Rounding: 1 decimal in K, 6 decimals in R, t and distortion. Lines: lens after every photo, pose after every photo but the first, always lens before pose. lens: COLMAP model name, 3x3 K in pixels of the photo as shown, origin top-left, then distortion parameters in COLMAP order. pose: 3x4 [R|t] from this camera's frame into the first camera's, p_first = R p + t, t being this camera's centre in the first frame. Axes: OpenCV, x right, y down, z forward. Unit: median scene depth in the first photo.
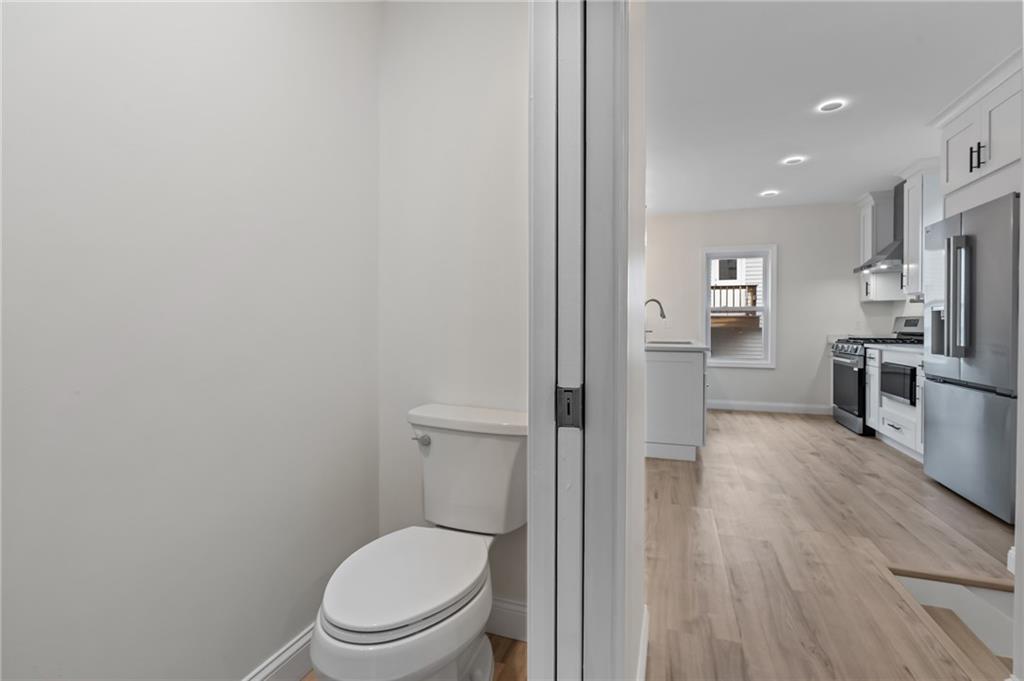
lens RADIAL K [[461.9, 0, 513.9], [0, 461.9, 330.4], [0, 0, 1]] dist [-0.007575, 0.002082]
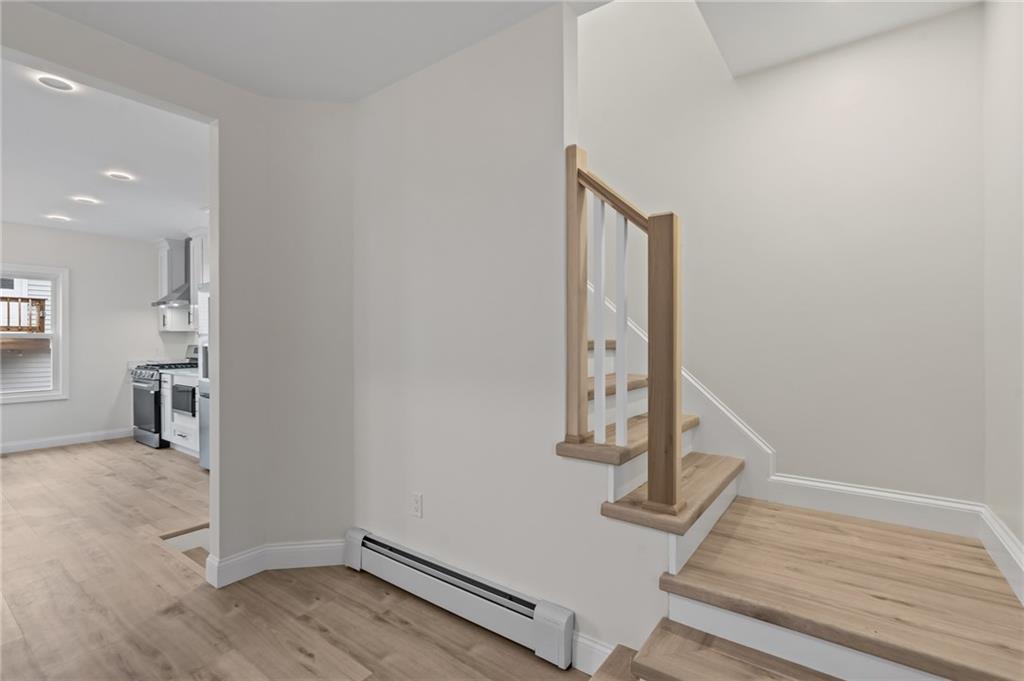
lens RADIAL K [[461.9, 0, 516.1], [0, 461.9, 339.8], [0, 0, 1]] dist [-0.007575, 0.002082]
pose [[0.286380, -0.000200, 0.958116, -0.099794], [0.013342, 0.999904, -0.003779, -0.030427], [-0.958023, 0.013866, 0.286355, -0.205232]]
